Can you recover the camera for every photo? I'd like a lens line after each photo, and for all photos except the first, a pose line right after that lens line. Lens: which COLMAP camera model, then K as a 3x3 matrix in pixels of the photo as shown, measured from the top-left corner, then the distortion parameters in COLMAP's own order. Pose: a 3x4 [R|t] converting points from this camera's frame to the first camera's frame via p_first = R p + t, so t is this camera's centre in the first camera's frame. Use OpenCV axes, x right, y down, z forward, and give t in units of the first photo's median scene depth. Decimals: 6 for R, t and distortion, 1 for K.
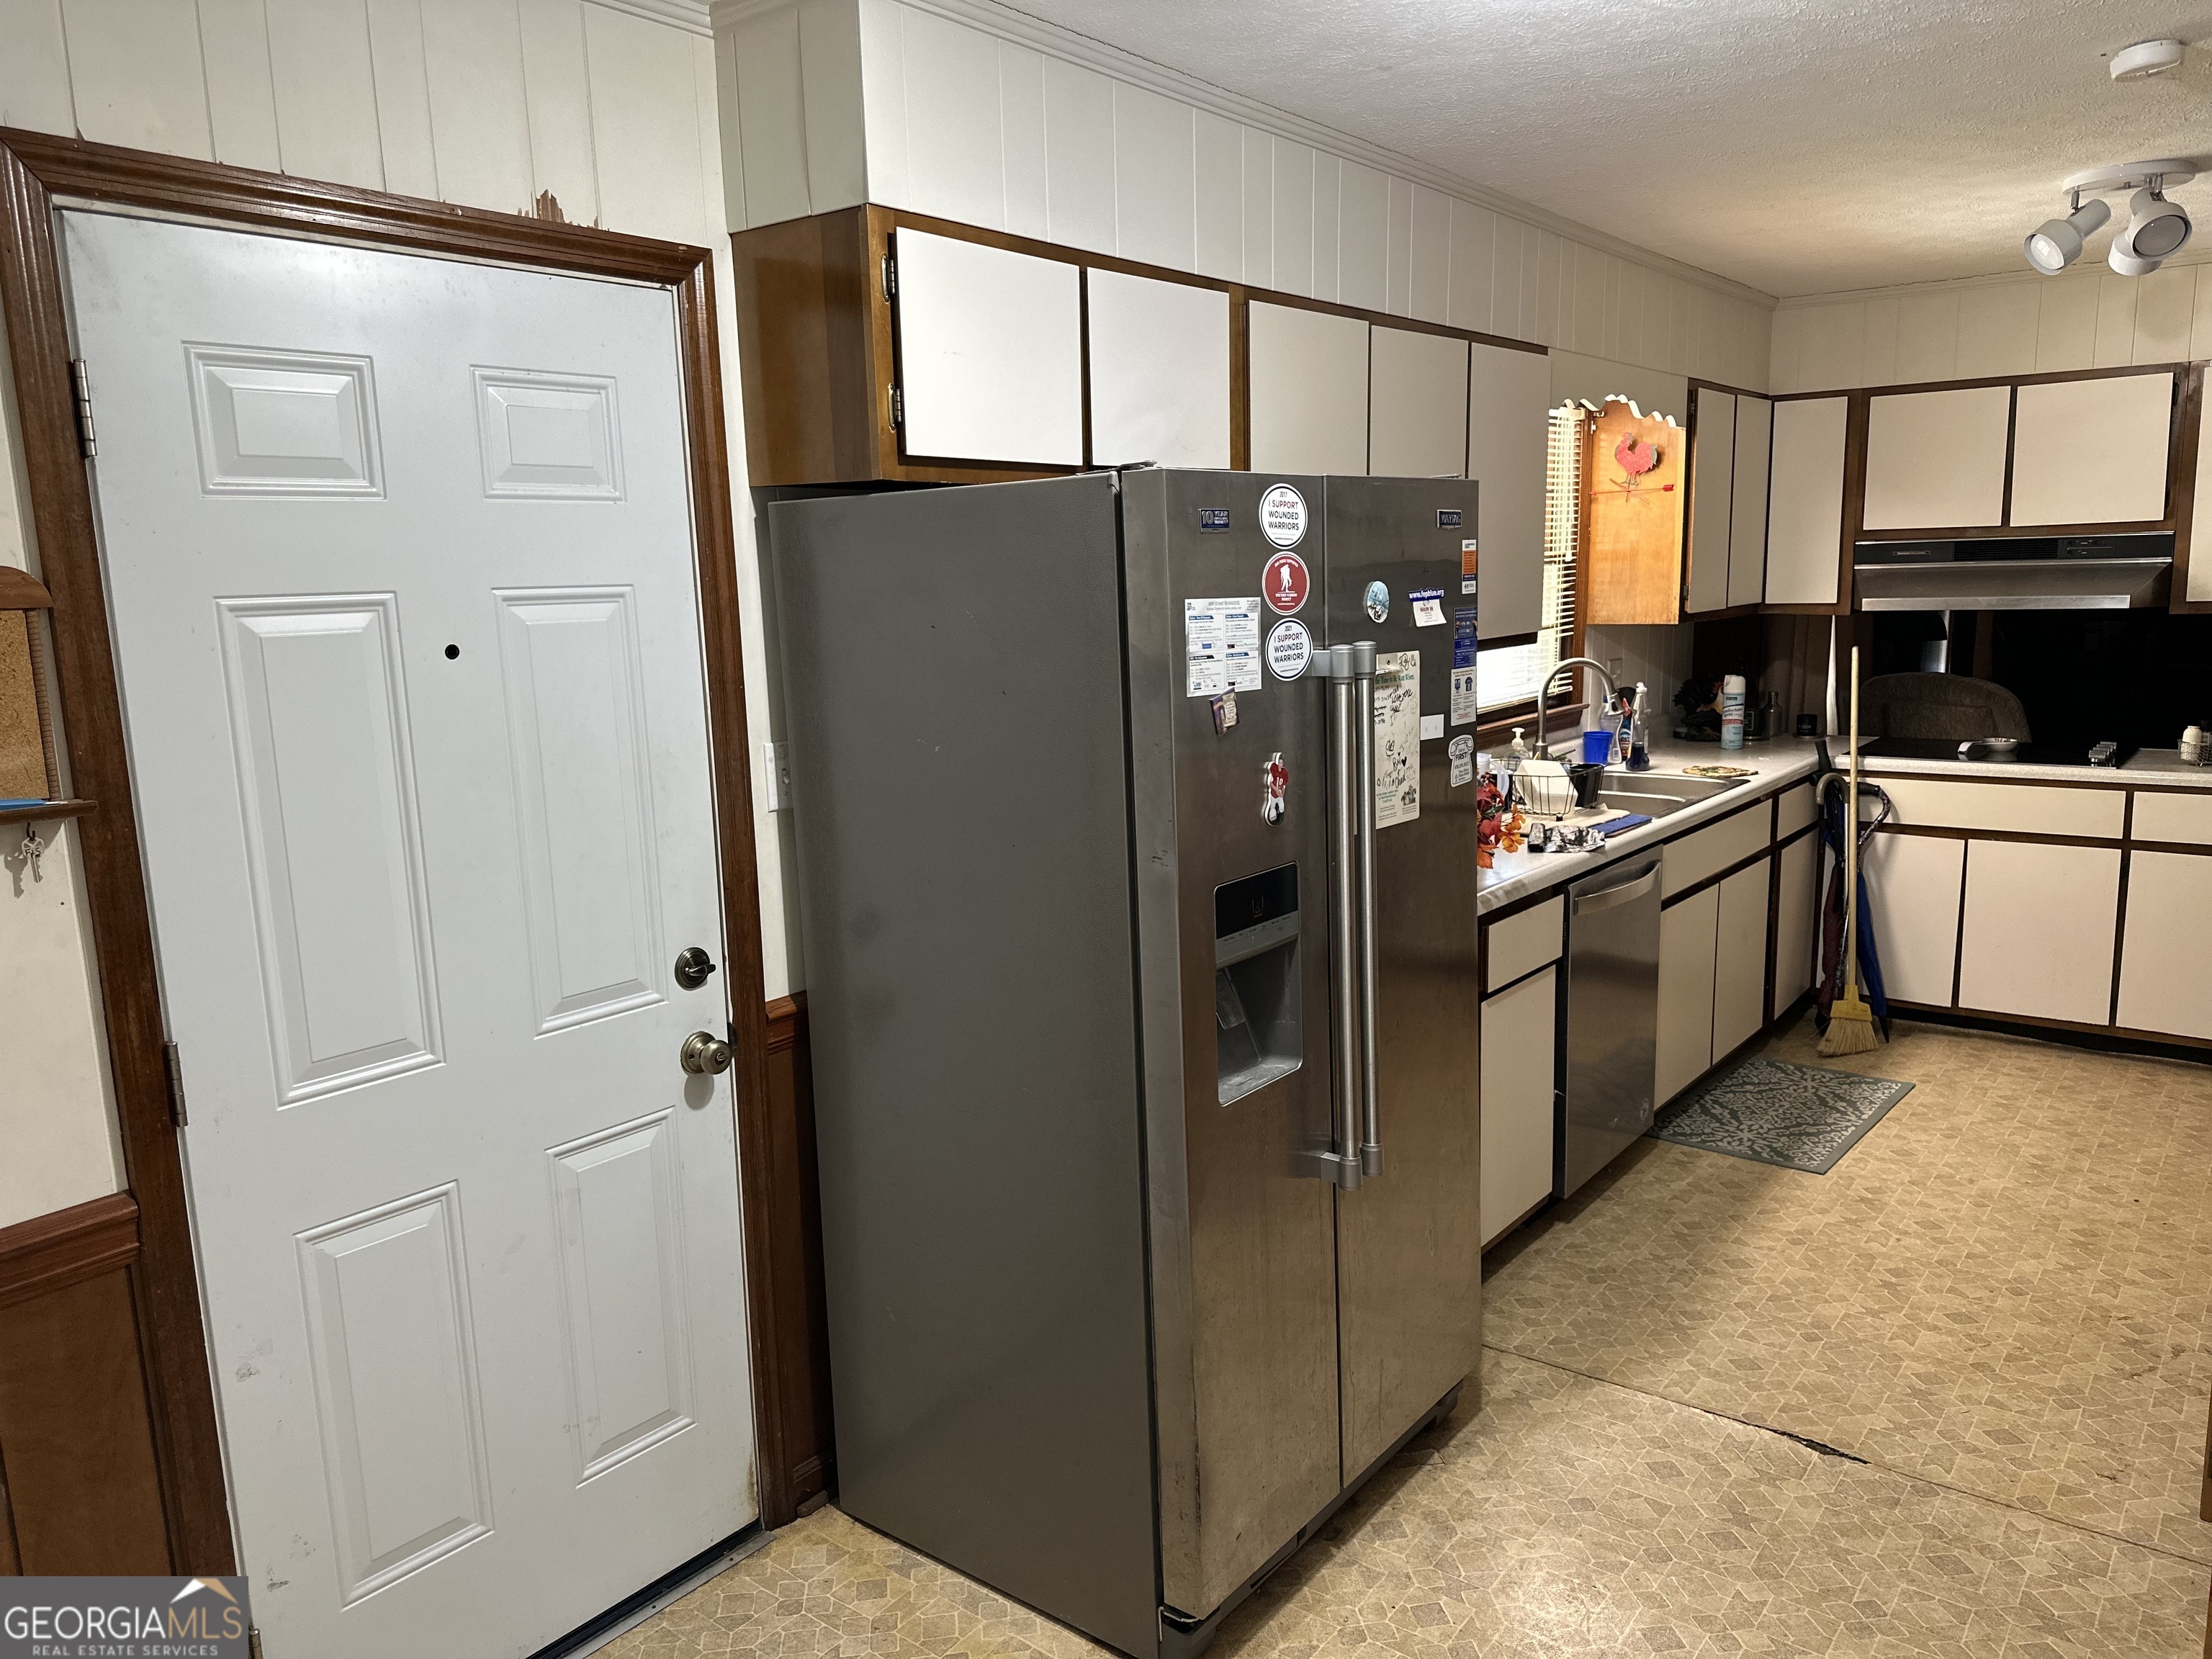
lens RADIAL K [[1559.8, 0, 1122.4], [0, 1559.8, 838.3], [0, 0, 1]] dist [0.091859, -0.114859]
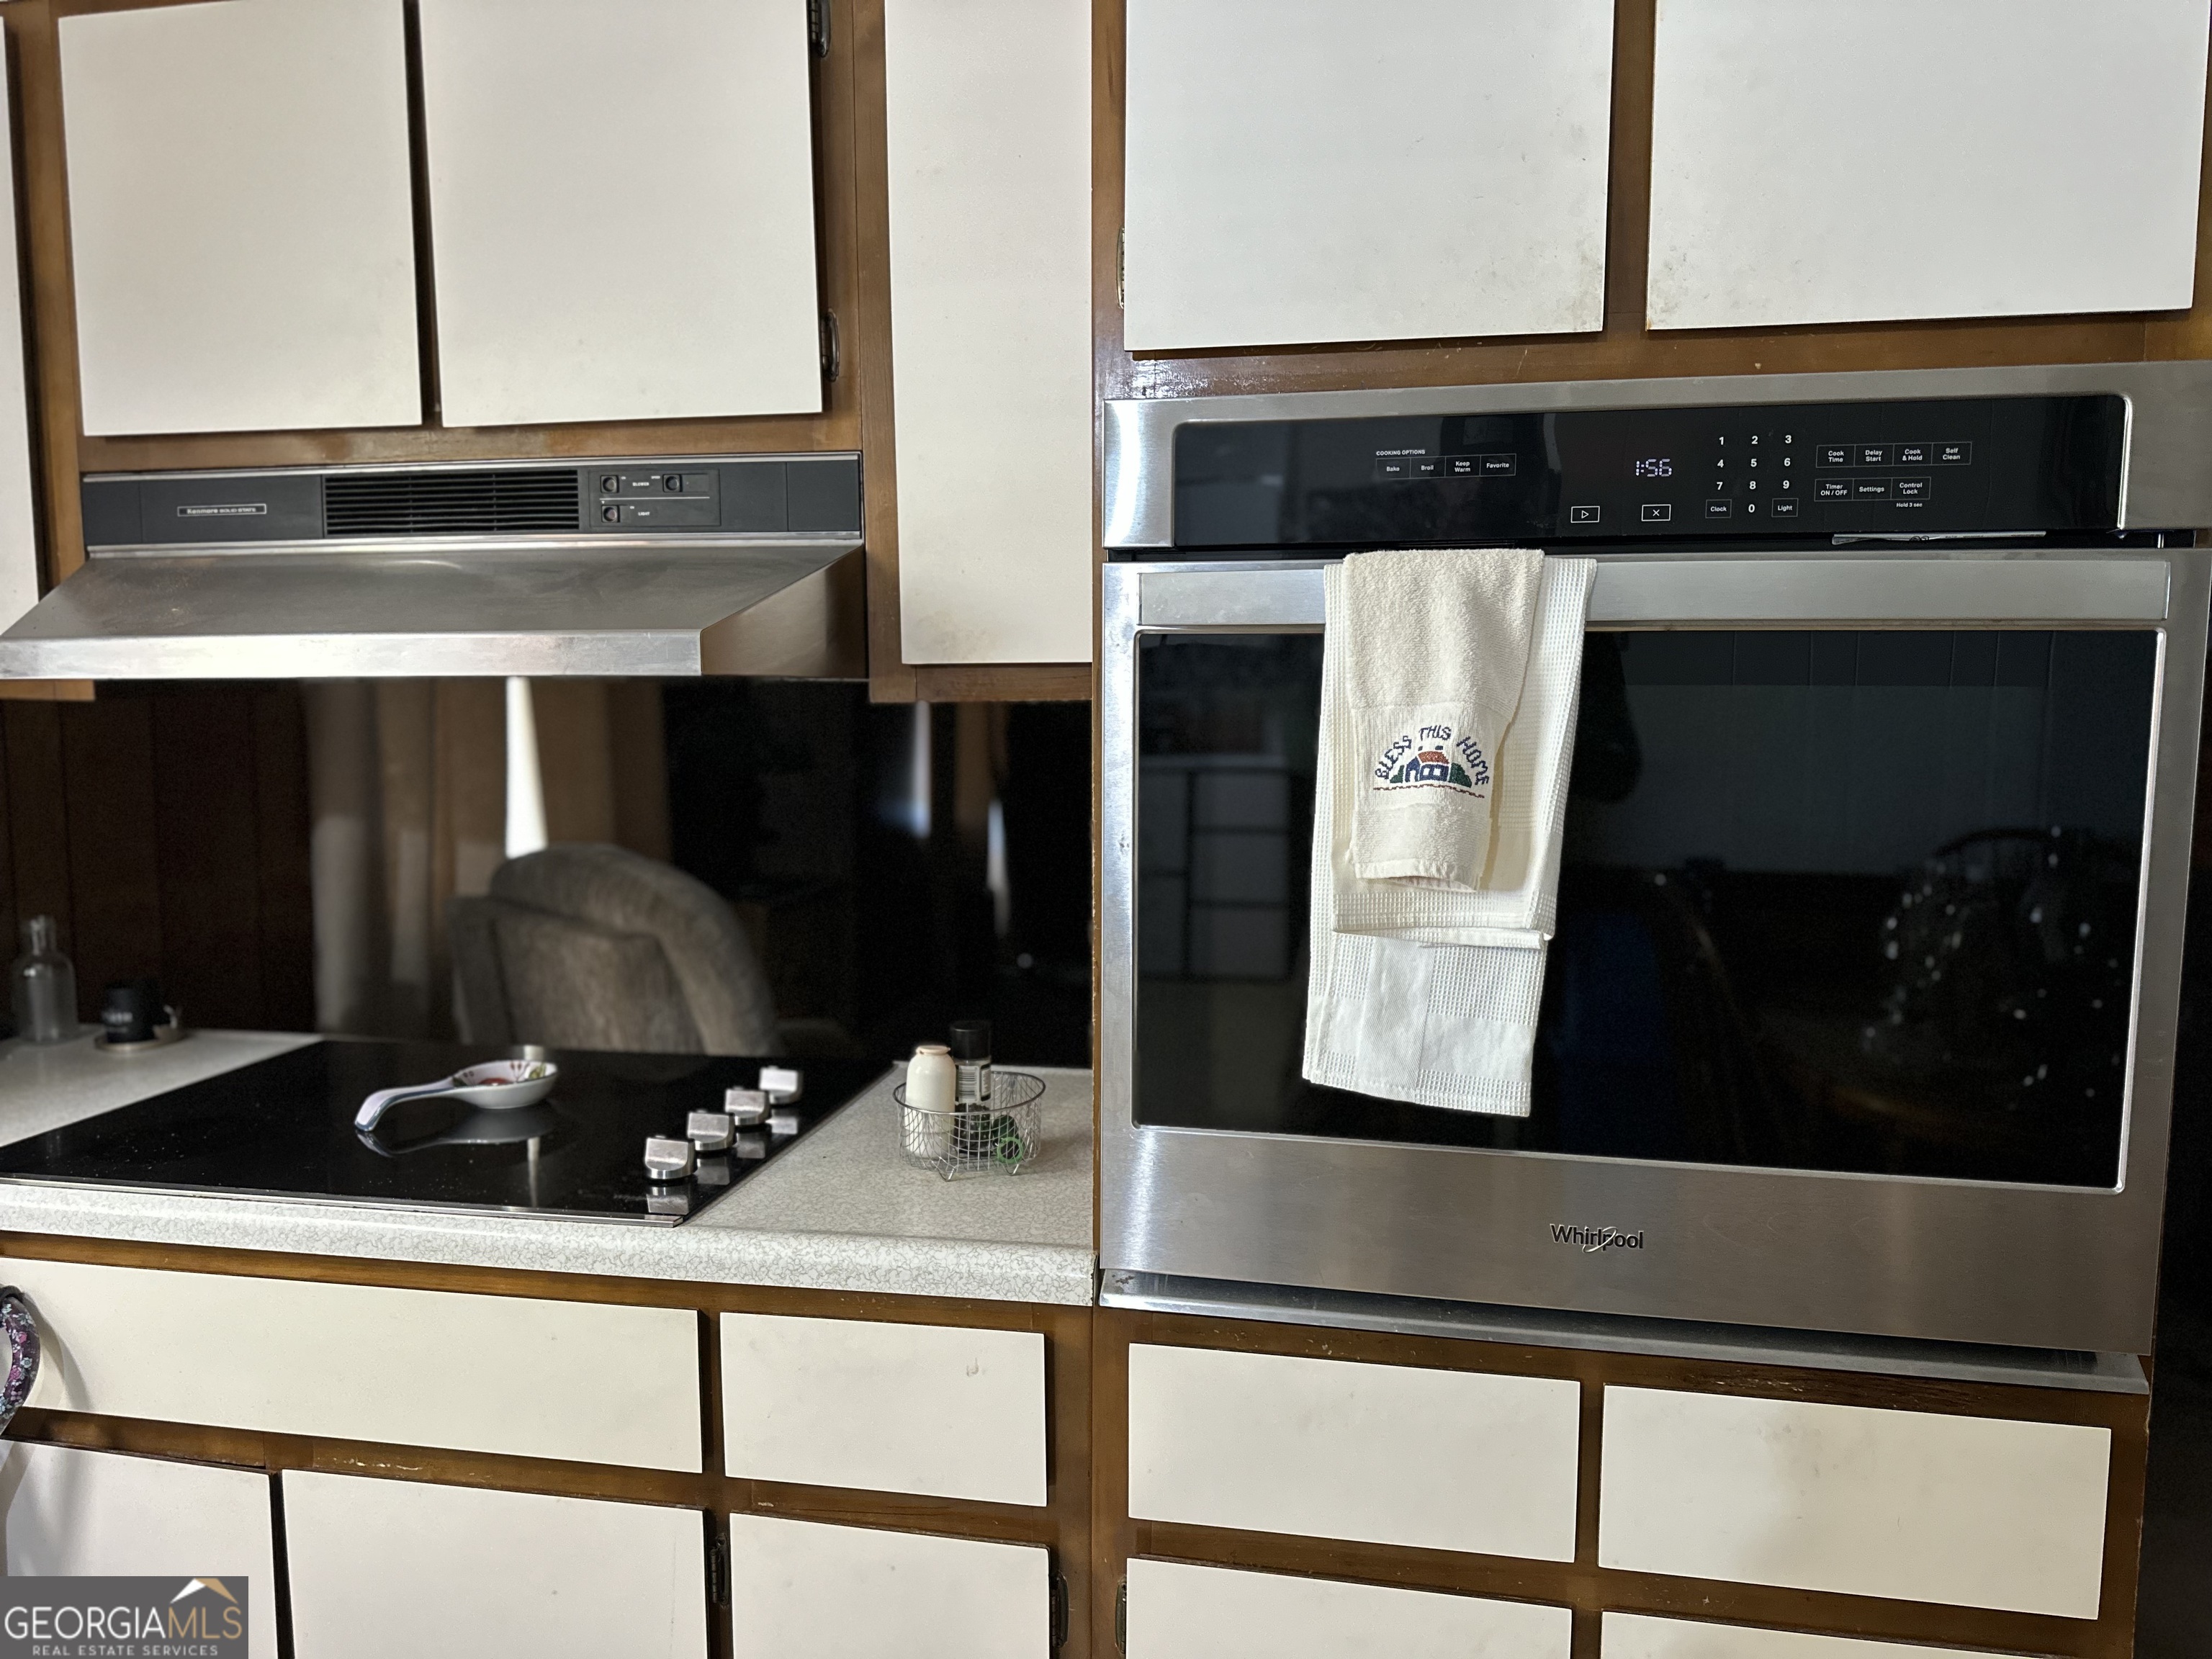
lens RADIAL K [[1559.8, 0, 1122.4], [0, 1559.8, 838.3], [0, 0, 1]] dist [0.091859, -0.114859]
pose [[0.884480, -0.017741, 0.466240, 0.565498], [0.053608, 0.996523, -0.063778, -0.091327], [-0.463488, 0.081405, 0.882356, 0.703919]]
